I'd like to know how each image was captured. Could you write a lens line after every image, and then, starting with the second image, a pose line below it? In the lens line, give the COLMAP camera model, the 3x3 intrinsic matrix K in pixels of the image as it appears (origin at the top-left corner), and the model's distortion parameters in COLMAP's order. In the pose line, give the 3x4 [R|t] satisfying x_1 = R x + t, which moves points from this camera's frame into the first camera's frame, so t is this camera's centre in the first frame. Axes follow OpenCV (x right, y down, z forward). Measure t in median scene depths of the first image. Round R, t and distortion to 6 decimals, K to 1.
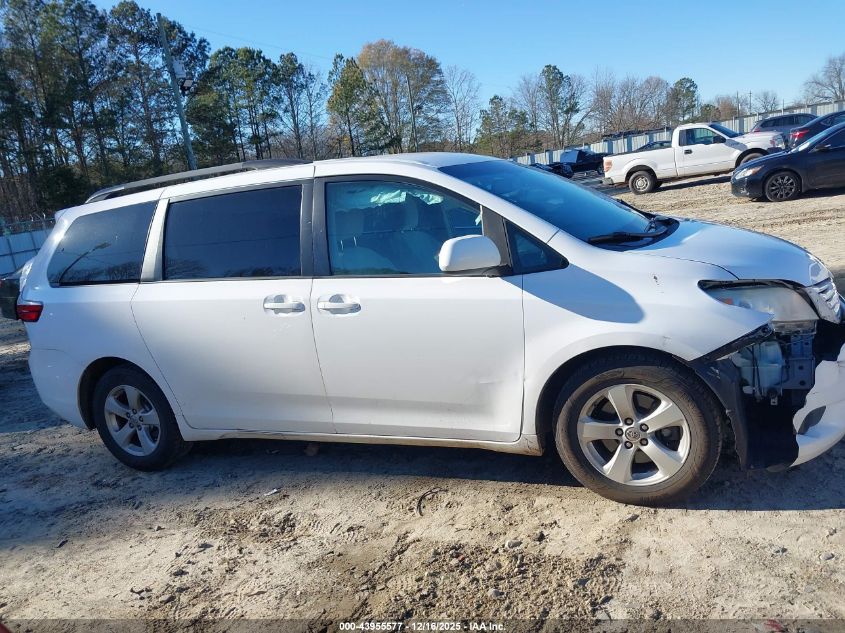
lens RADIAL K [[674.4, 0, 422.5], [0, 674.4, 316.5], [0, 0, 1]] dist [0.031023, -0.040504]
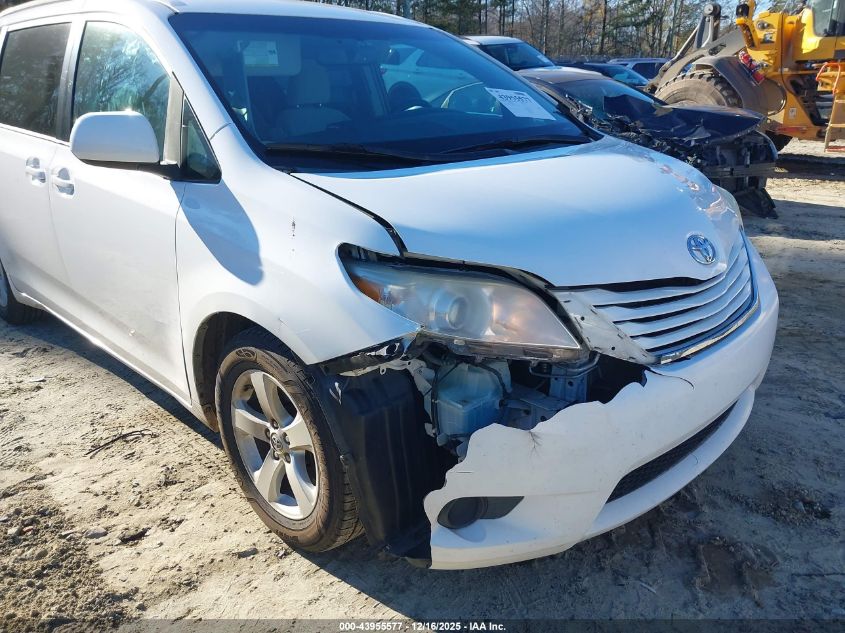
lens RADIAL K [[674.4, 0, 422.5], [0, 674.4, 316.5], [0, 0, 1]] dist [0.031023, -0.040504]
pose [[0.926534, 0.232626, -0.295669, 0.633341], [-0.178656, 0.963707, 0.198370, -0.115247], [0.331084, -0.130973, 0.934468, 0.430072]]
